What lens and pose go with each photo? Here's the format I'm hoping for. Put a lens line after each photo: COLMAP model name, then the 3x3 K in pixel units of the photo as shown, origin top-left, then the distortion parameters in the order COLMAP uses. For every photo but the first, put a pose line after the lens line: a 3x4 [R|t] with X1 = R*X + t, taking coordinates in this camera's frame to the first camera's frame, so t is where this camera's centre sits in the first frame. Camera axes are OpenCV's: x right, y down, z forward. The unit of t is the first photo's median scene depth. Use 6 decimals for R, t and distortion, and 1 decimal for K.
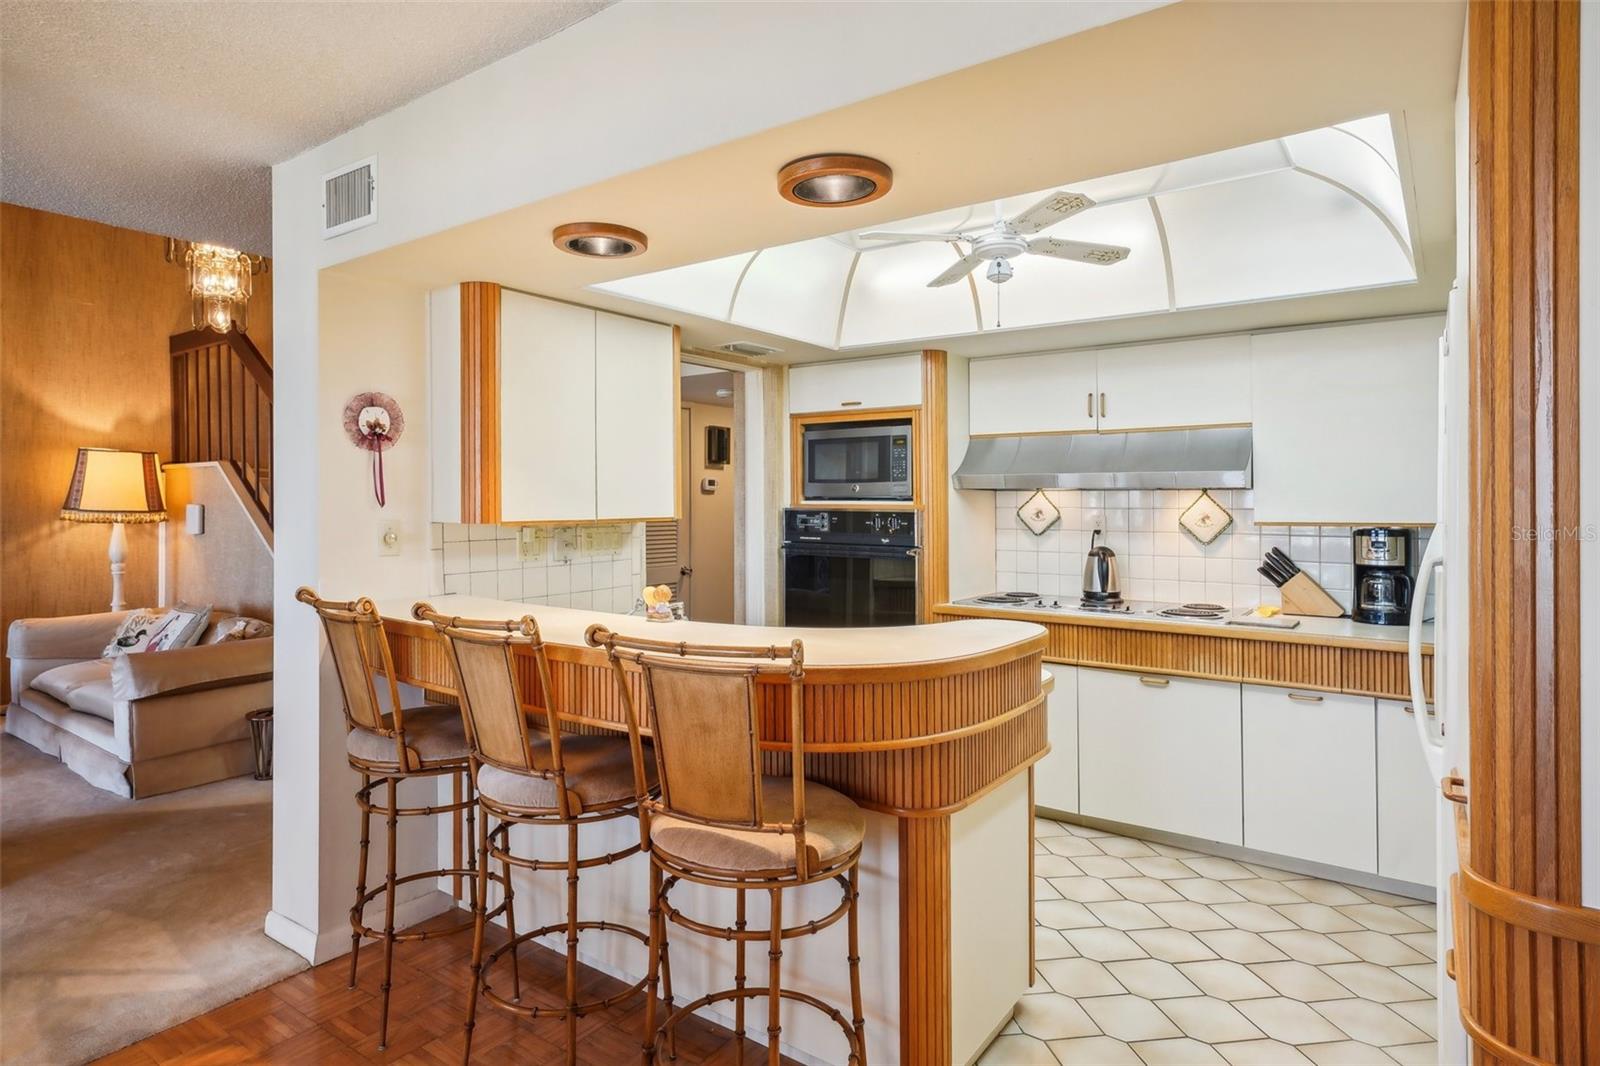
lens RADIAL K [[874.8, 0, 796.4], [0, 874.8, 489.6], [0, 0, 1]] dist [0.051223, -0.035348]
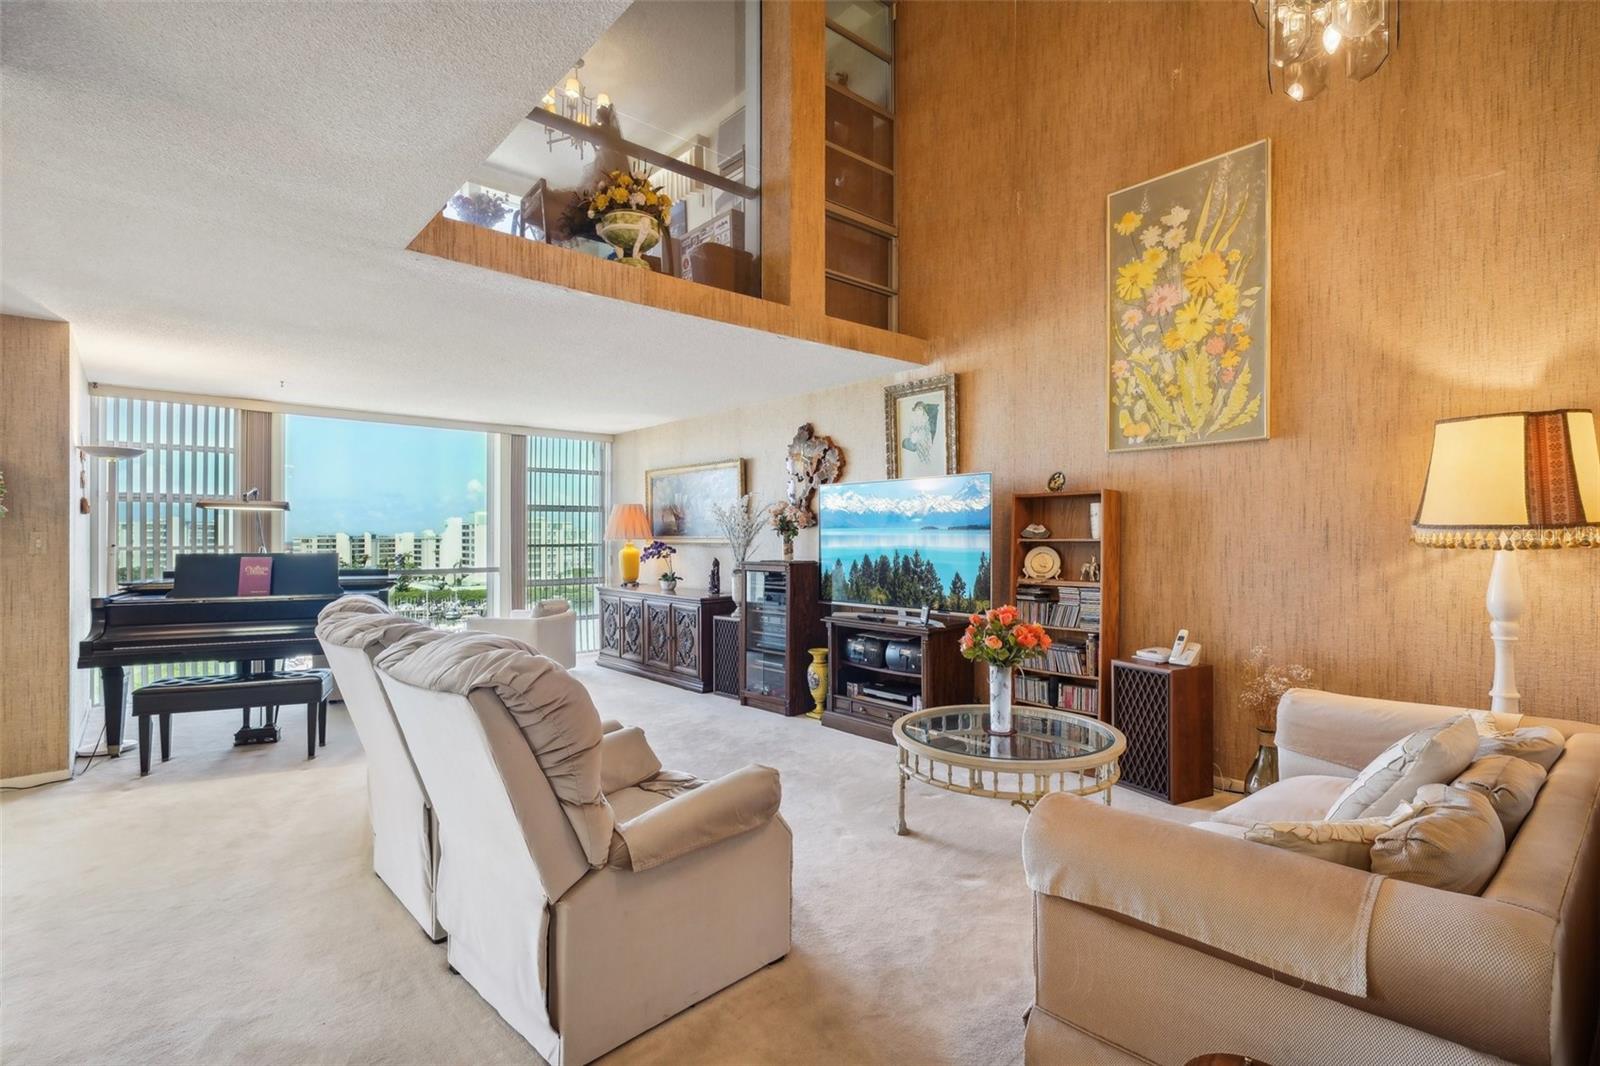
lens RADIAL K [[778.8, 0, 799.8], [0, 778.8, 545.6], [0, 0, 1]] dist [0.001136, -0.000004]
pose [[-0.236091, 0.011771, -0.971660, -0.286386], [0.014662, 0.999856, 0.008550, 0.036746], [0.971620, -0.012228, -0.236229, 1.037085]]
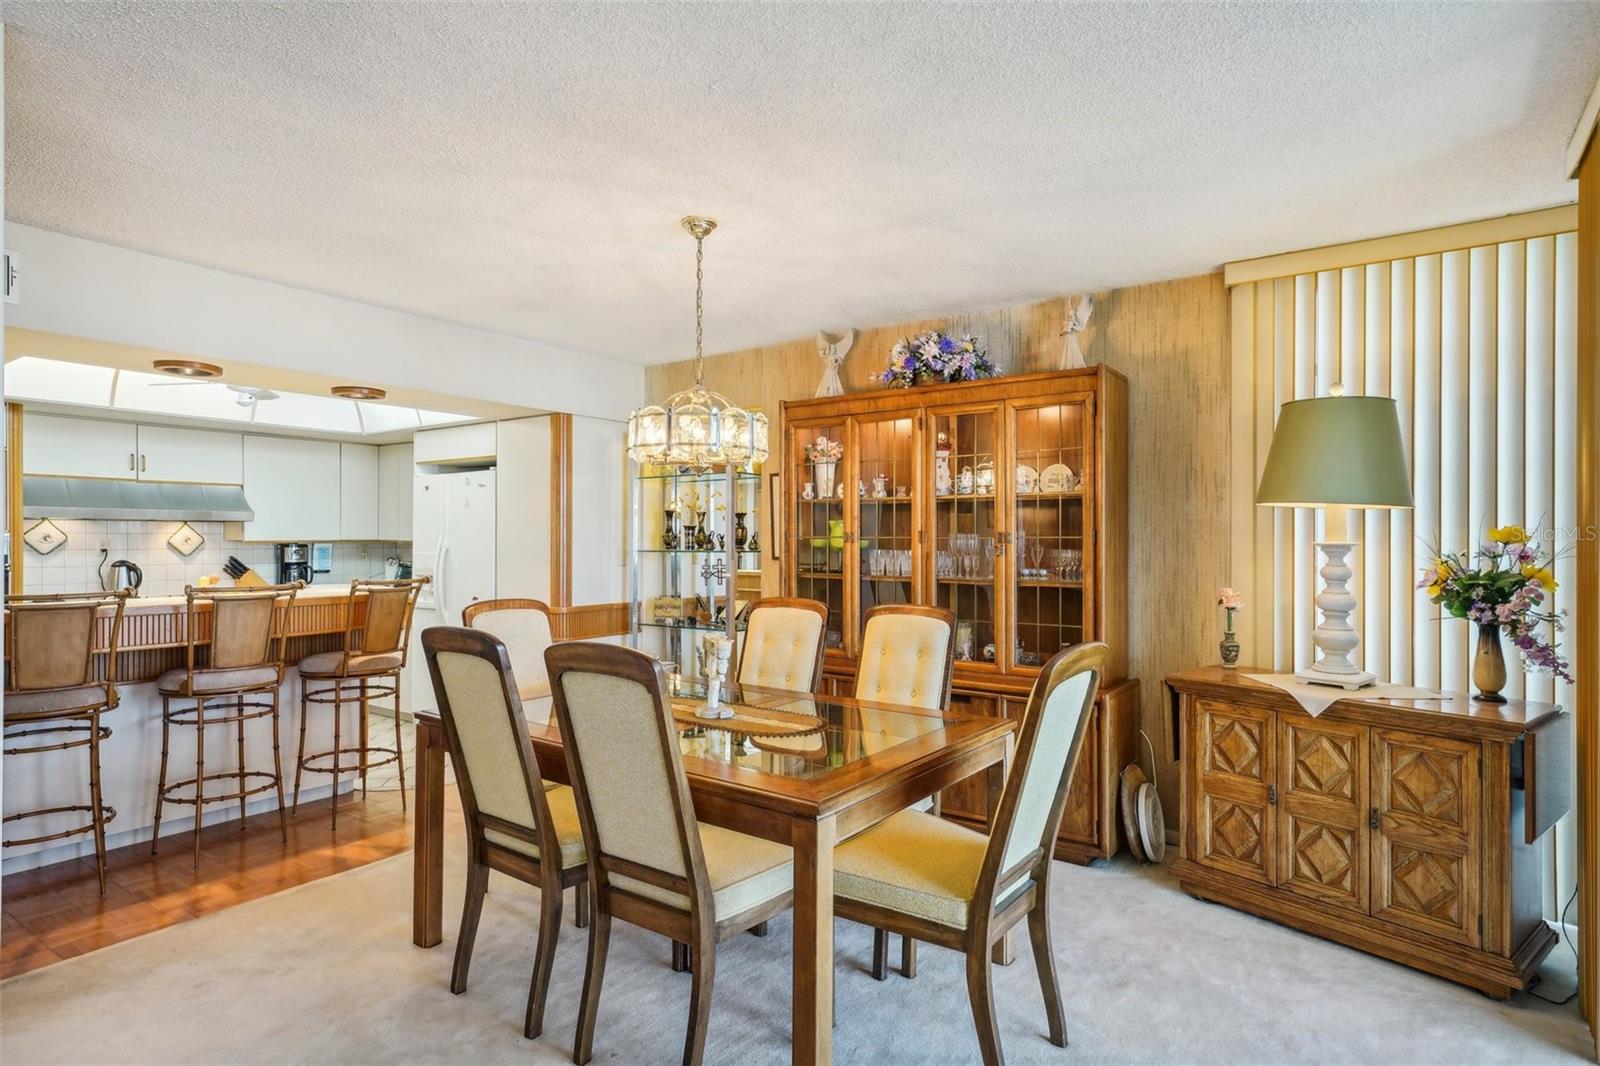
lens RADIAL K [[837.0, 0, 797.4], [0, 837.0, 531.9], [0, 0, 1]] dist [0.002067, 0.000863]
pose [[-0.006944, 0.007950, 0.999944, -1.104253], [-0.016126, 0.999837, -0.008061, 0.013265], [-0.999846, -0.016181, -0.006814, -0.092651]]
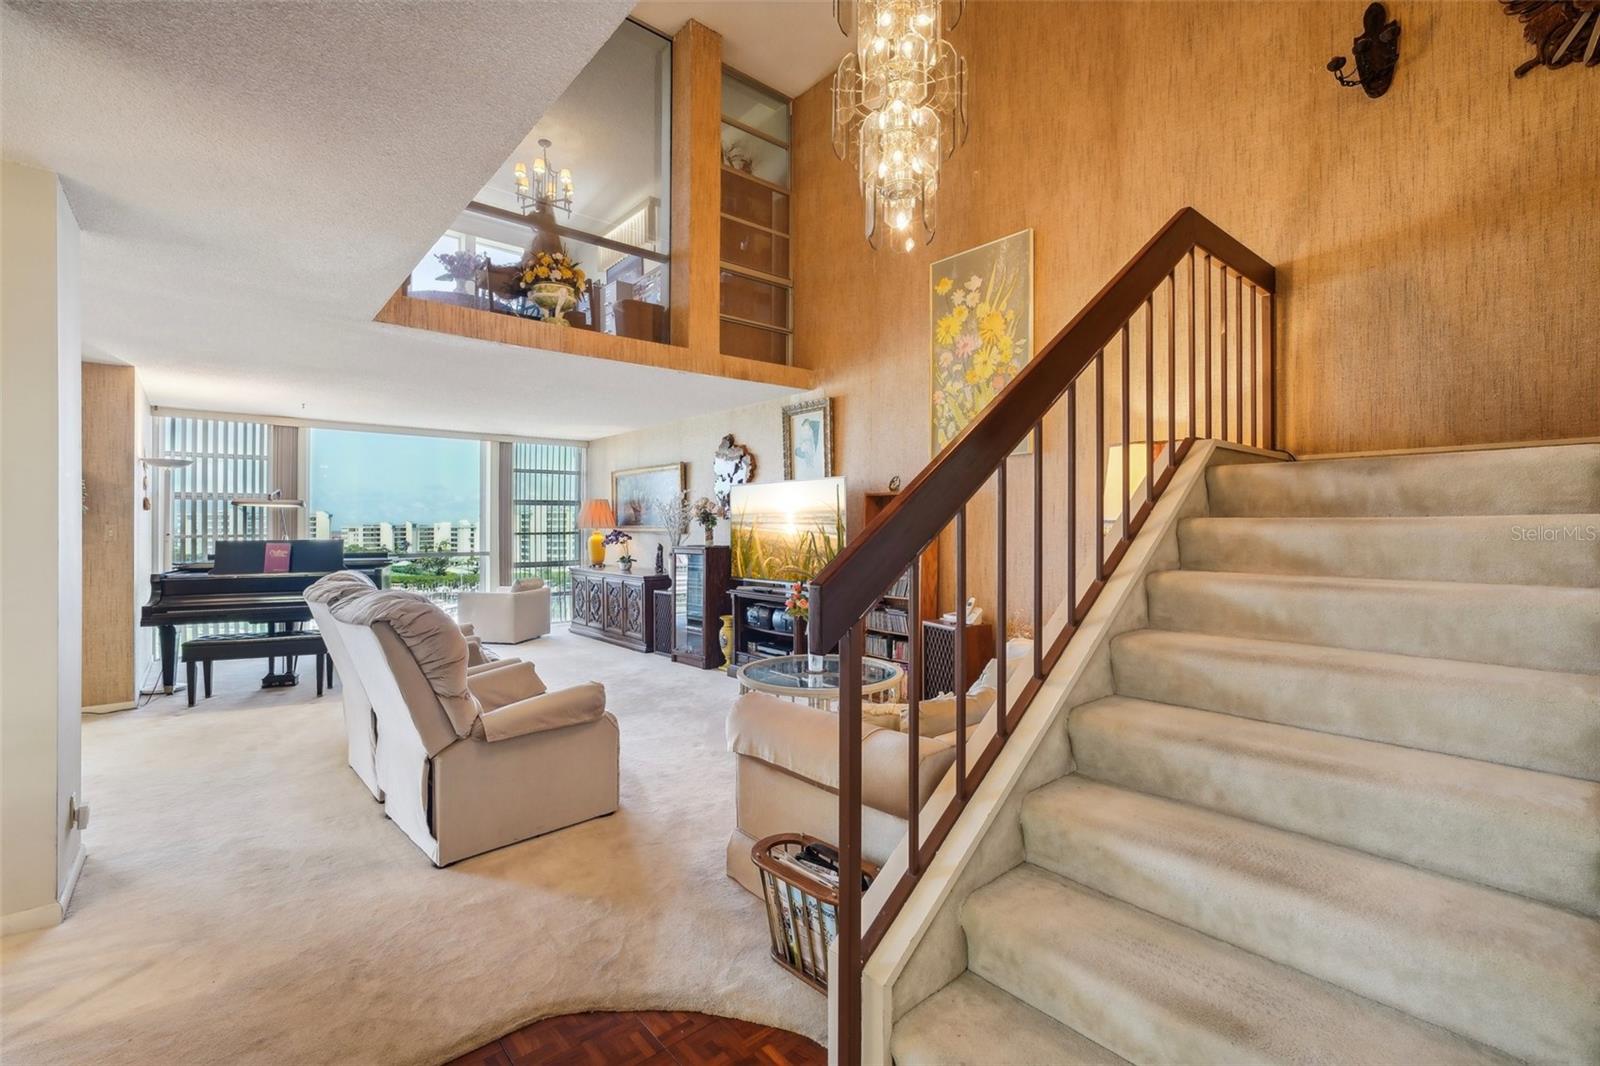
lens RADIAL K [[709.4, 0, 800.0], [0, 709.4, 533.0], [0, 0, 1]] dist [-0.014345, 0.008499]
pose [[-0.237497, 0.011106, -0.971325, -0.139884], [0.014750, 0.999861, 0.007826, 0.037888], [0.971276, -0.012468, -0.237627, 1.275697]]
